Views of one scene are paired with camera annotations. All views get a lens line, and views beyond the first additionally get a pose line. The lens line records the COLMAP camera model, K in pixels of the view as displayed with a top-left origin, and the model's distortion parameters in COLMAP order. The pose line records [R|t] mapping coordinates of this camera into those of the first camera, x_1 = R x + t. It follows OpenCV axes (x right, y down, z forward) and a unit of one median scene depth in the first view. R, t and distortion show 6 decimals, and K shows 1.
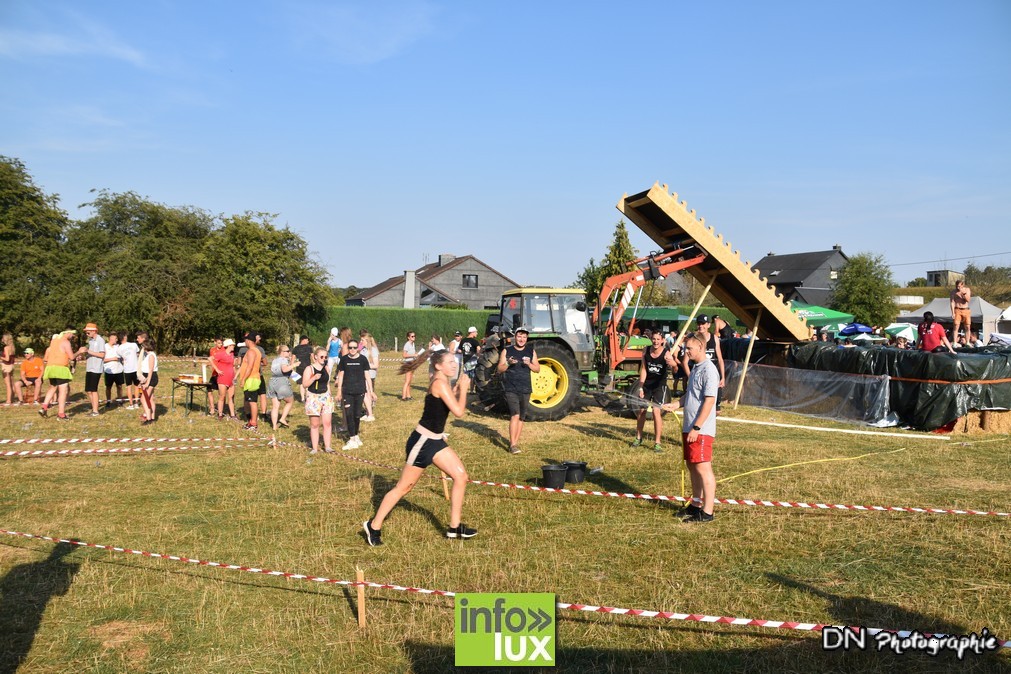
lens RADIAL K [[812.8, 0, 502.1], [0, 812.8, 329.4], [0, 0, 1]] dist [-0.165790, 0.128630]
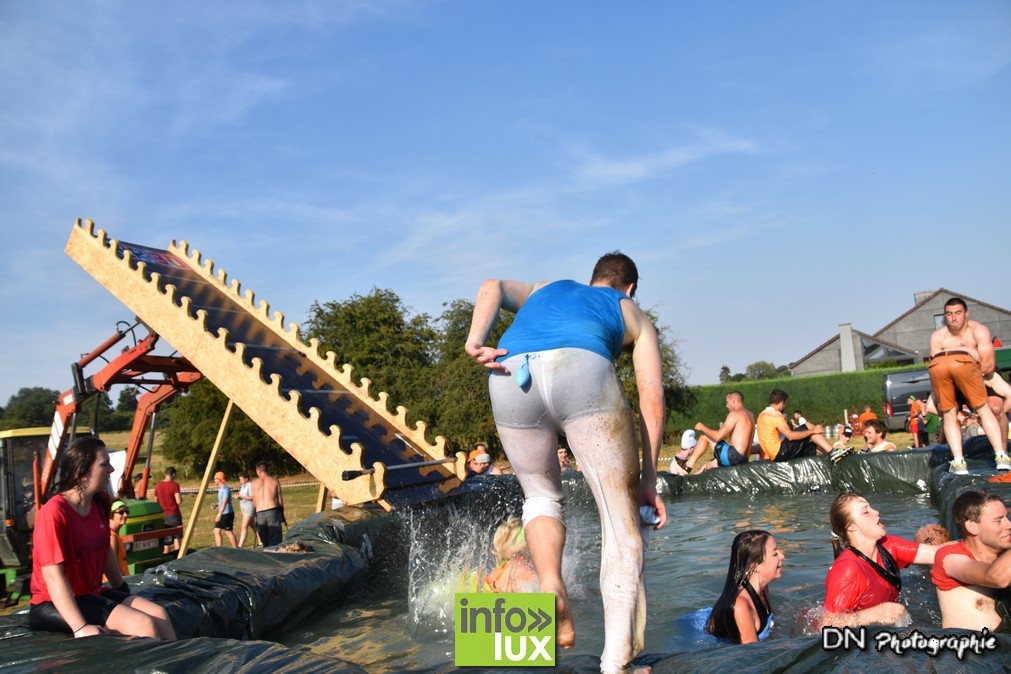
lens RADIAL K [[812.8, 0, 501.7], [0, 812.8, 337.9], [0, 0, 1]] dist [-0.165790, 0.128630]
pose [[0.701310, -0.152380, -0.696380, 1.071751], [0.098799, 0.988236, -0.116744, -0.007730], [0.705977, 0.013072, 0.708114, 1.195771]]
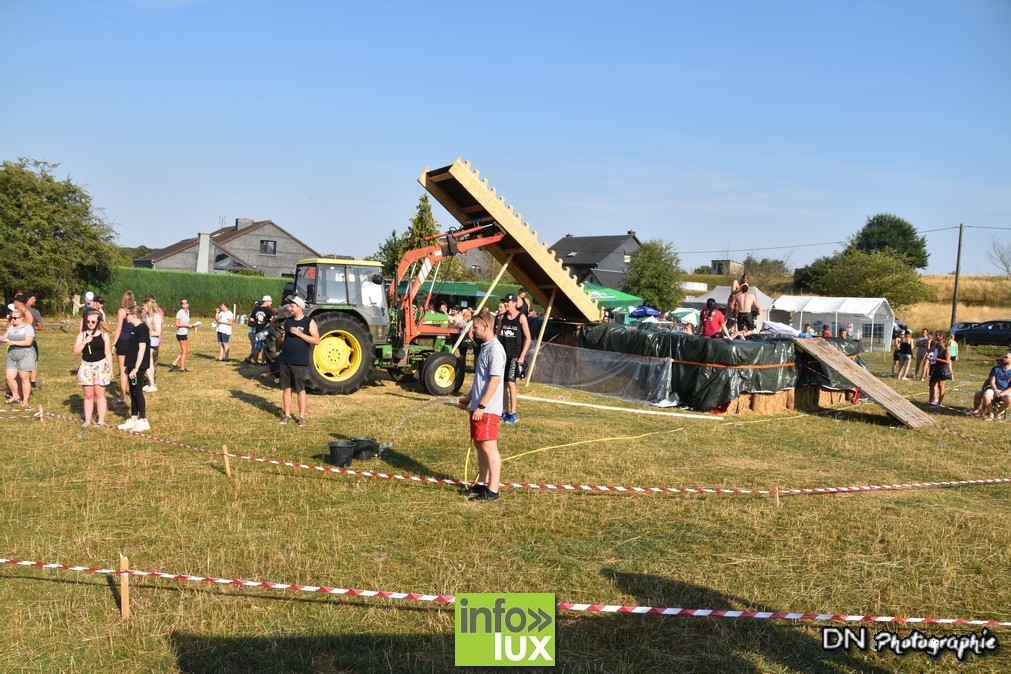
lens RADIAL K [[812.8, 0, 502.2], [0, 812.8, 336.1], [0, 0, 1]] dist [-0.165790, 0.128630]
pose [[0.969221, 0.029707, 0.244392, 0.008028], [-0.040055, 0.998494, 0.037479, -0.002899], [-0.242910, -0.046114, 0.968952, 0.010620]]
